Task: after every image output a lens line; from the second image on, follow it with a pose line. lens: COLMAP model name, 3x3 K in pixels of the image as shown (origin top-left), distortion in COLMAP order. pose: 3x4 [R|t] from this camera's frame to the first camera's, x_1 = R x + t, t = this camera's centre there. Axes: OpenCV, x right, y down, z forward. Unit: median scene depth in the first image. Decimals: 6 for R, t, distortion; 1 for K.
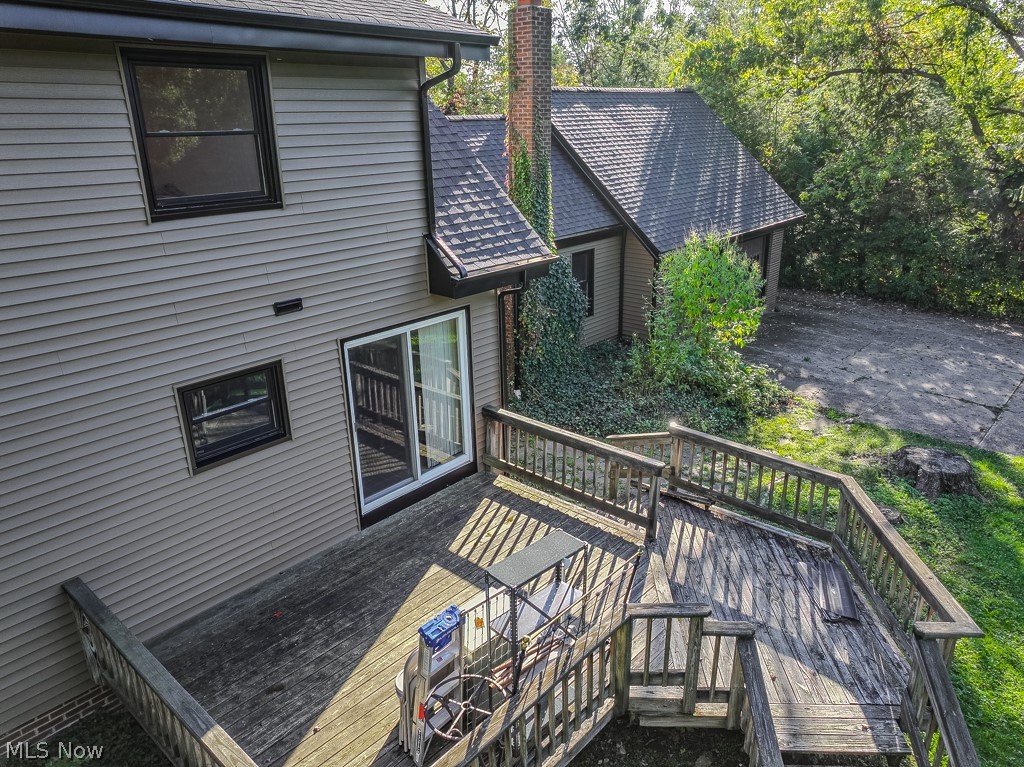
lens RADIAL K [[722.3, 0, 516.1], [0, 722.3, 385.1], [0, 0, 1]] dist [-0.003436, 0.024882]
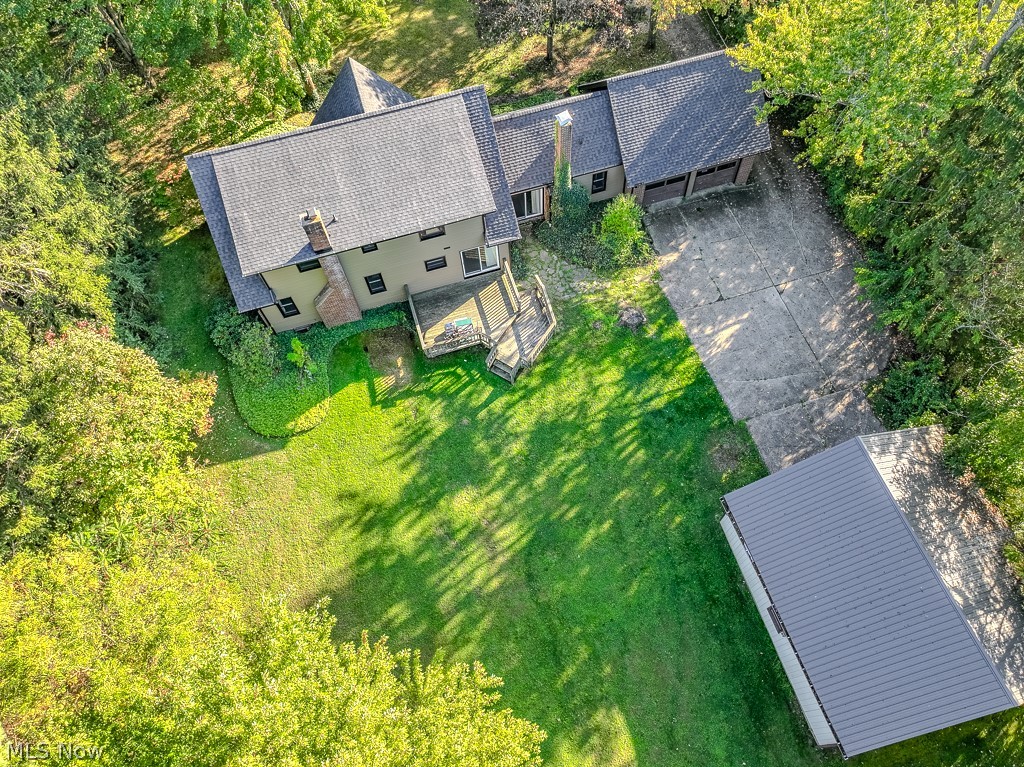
lens RADIAL K [[722.3, 0, 516.1], [0, 722.3, 385.1], [0, 0, 1]] dist [-0.003436, 0.024882]
pose [[0.862831, 0.467061, -0.193332, 1.084725], [-0.208558, 0.677317, 0.705511, -2.276261], [0.460463, -0.568416, 0.681819, -1.989634]]
